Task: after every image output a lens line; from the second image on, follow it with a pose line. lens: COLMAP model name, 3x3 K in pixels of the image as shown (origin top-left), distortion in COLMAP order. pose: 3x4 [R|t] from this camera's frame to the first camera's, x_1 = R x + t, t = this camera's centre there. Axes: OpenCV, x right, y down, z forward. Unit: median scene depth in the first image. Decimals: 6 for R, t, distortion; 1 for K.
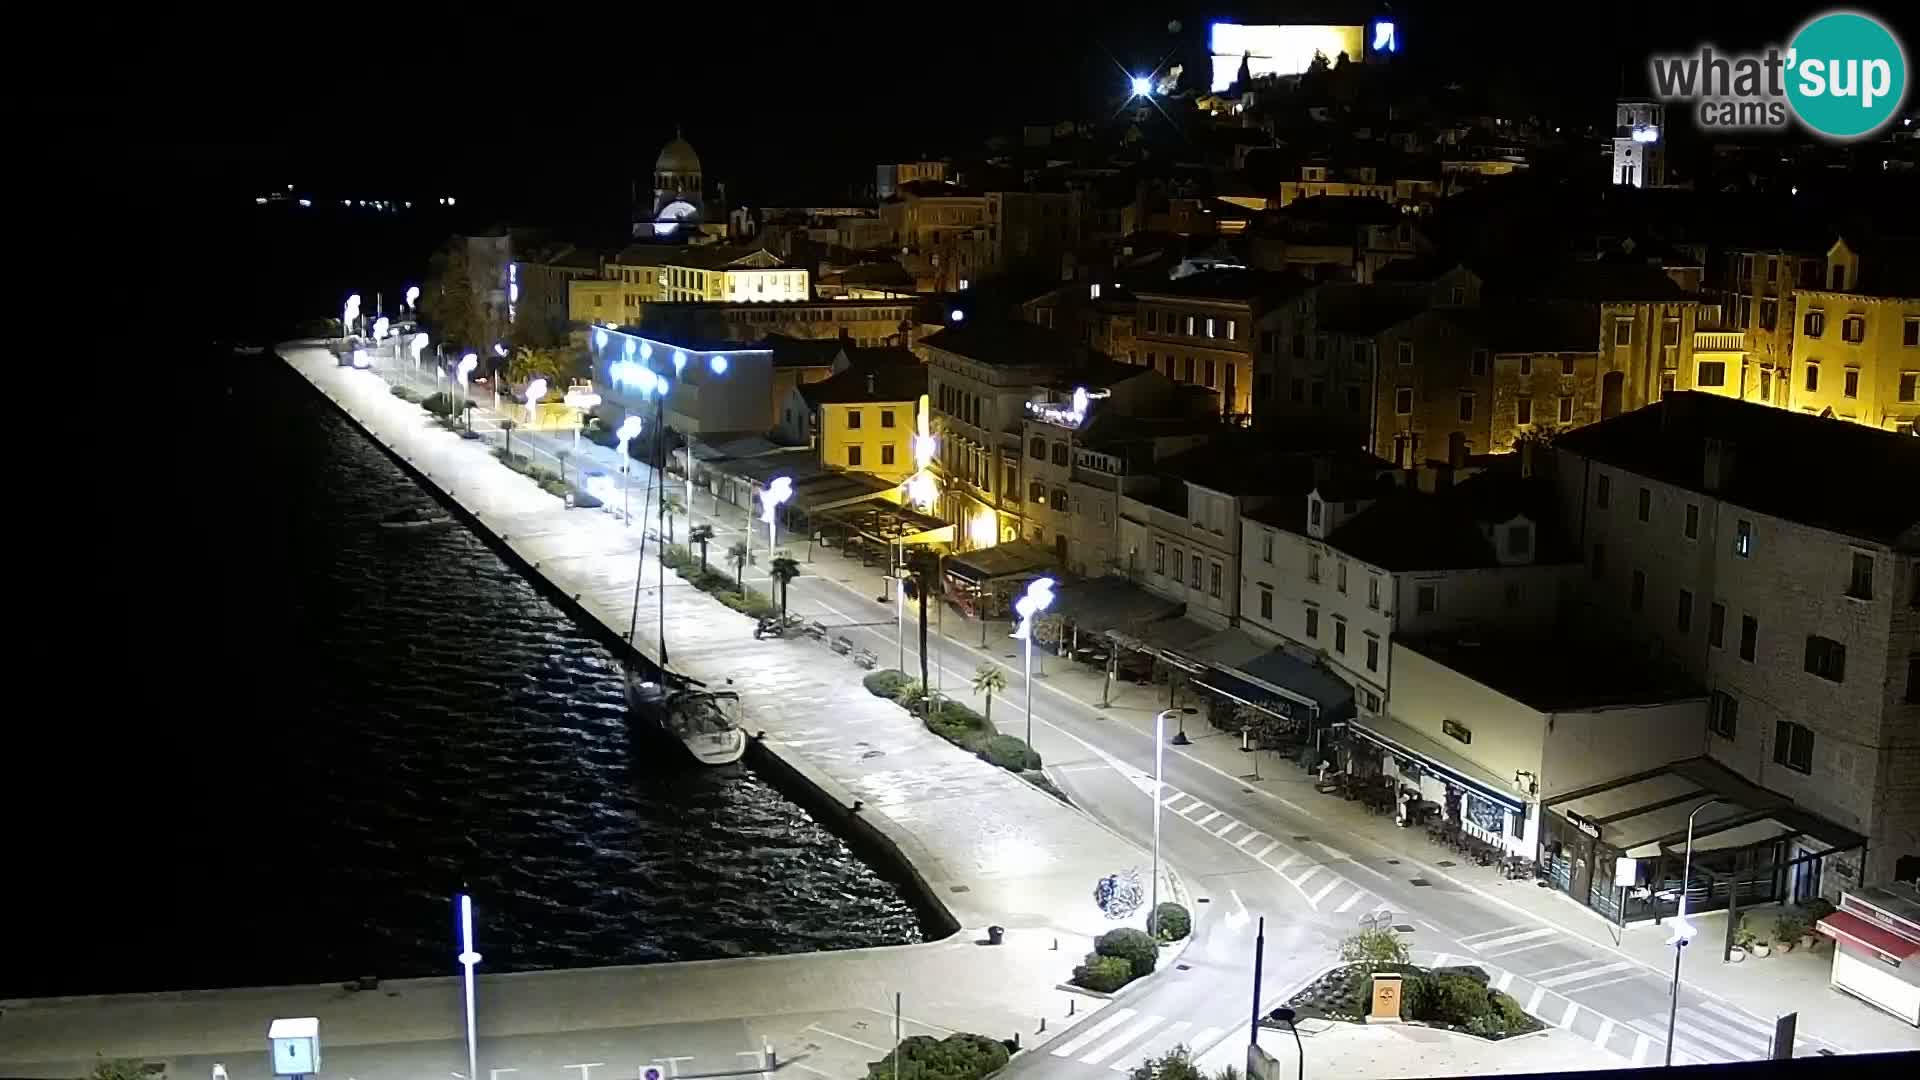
lens RADIAL K [[1911.8, 0, 951.1], [0, 1911.8, 537.1], [0, 0, 1]] dist [-0.125165, 0.000000]
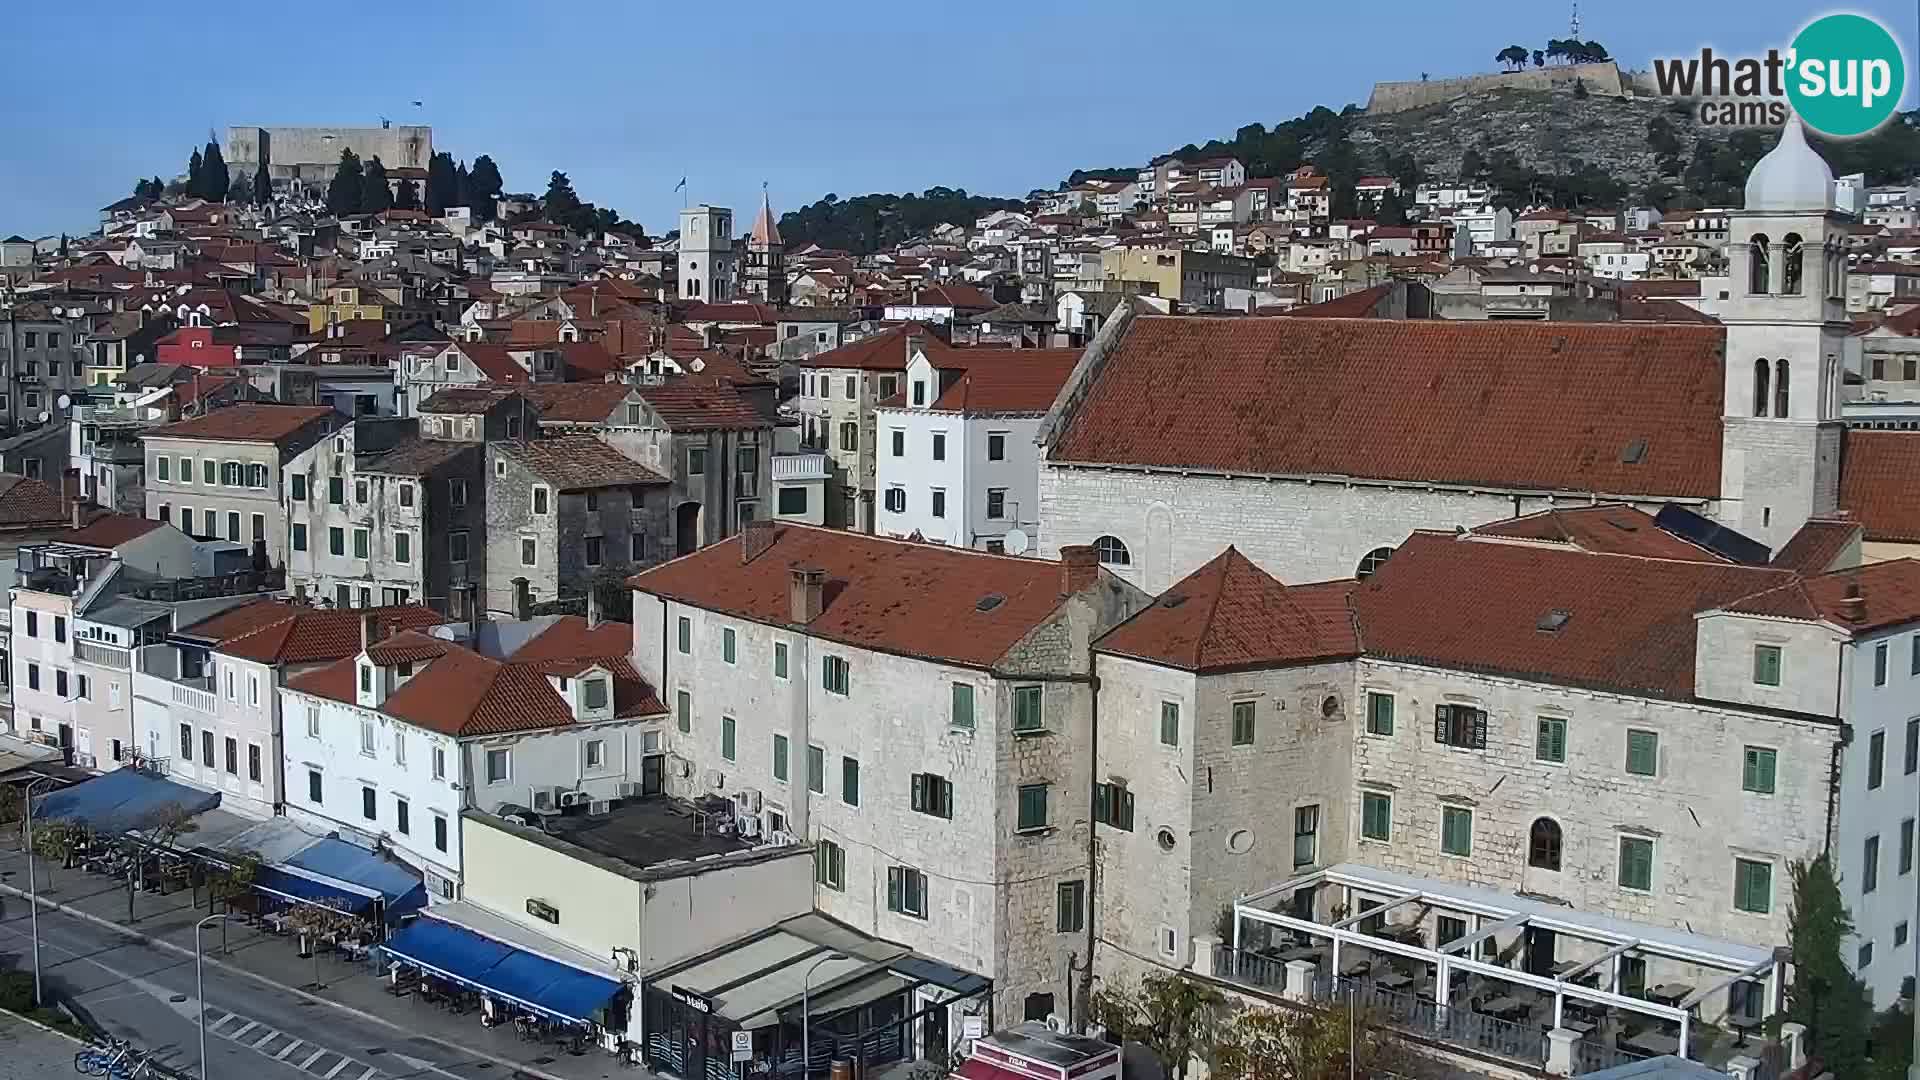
lens RADIAL K [[1911.8, 0, 960.2], [0, 1911.8, 531.3], [0, 0, 1]] dist [-0.125165, 0.000000]
pose [[0.878119, -0.034634, 0.477187, 0.026308], [0.074968, 0.995017, -0.065738, -0.003105], [-0.472533, 0.093500, 0.876339, 0.137541]]
